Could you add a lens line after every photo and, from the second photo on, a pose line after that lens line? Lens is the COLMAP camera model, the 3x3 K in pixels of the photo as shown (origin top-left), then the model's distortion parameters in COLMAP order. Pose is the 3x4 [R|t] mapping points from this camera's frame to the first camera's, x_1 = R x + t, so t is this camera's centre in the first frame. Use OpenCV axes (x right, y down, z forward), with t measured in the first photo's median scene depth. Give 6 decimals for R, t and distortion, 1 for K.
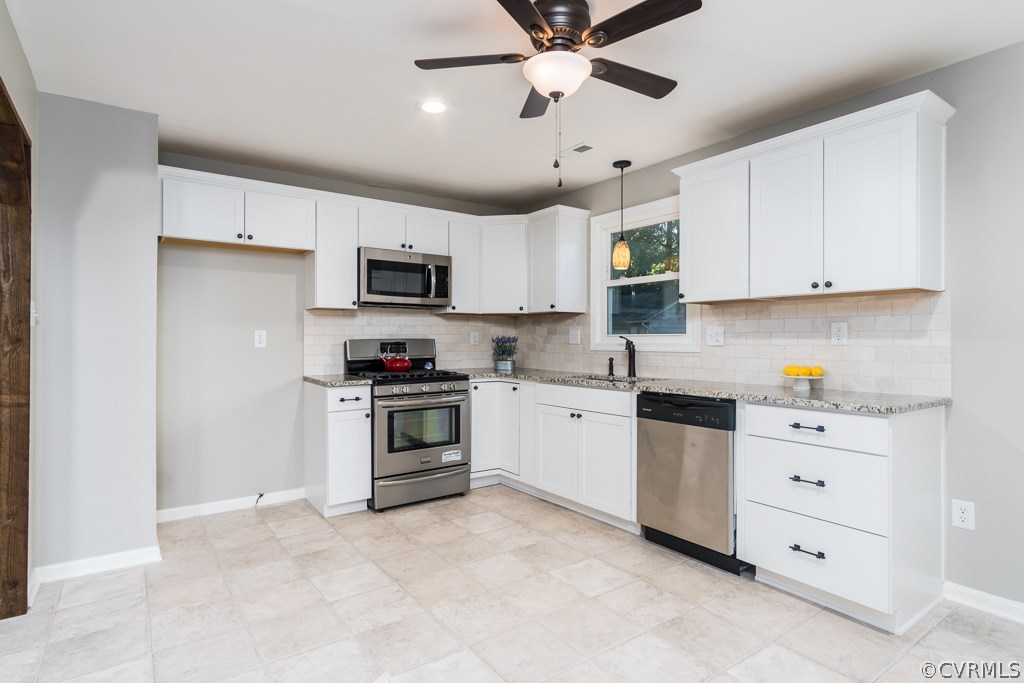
lens RADIAL K [[547.8, 0, 509.6], [0, 547.8, 332.5], [0, 0, 1]] dist [0.005417, 0.000948]
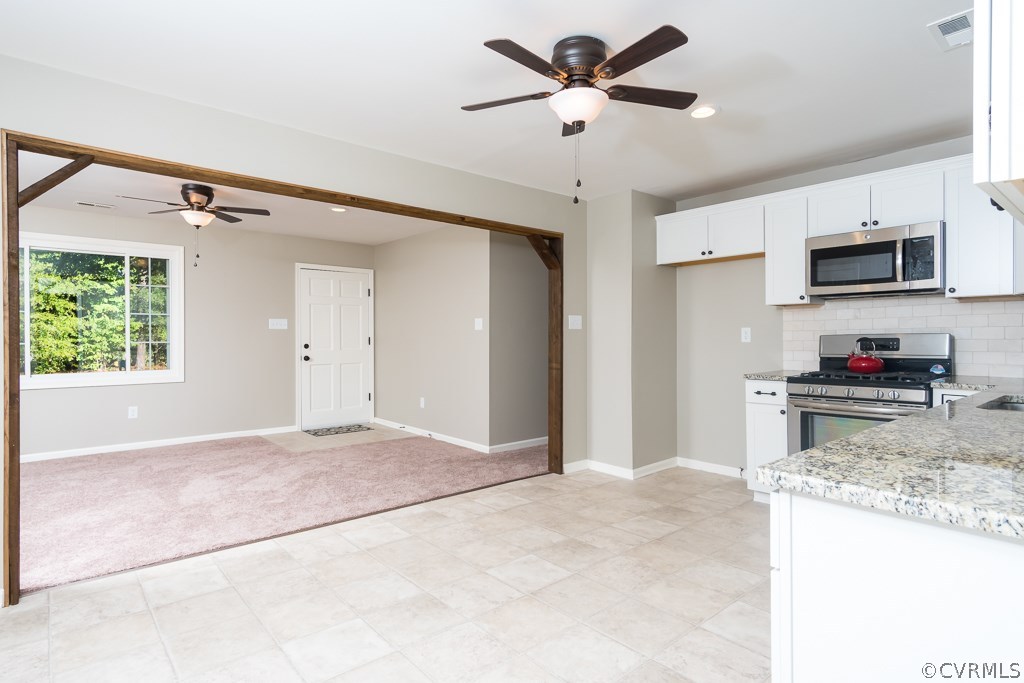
lens RADIAL K [[547.8, 0, 509.9], [0, 547.8, 340.2], [0, 0, 1]] dist [0.005417, 0.000948]
pose [[0.081249, 0.005370, -0.996679, 0.973288], [0.015068, 0.999865, 0.006615, 0.011546], [0.996580, -0.015555, 0.081158, 0.612953]]
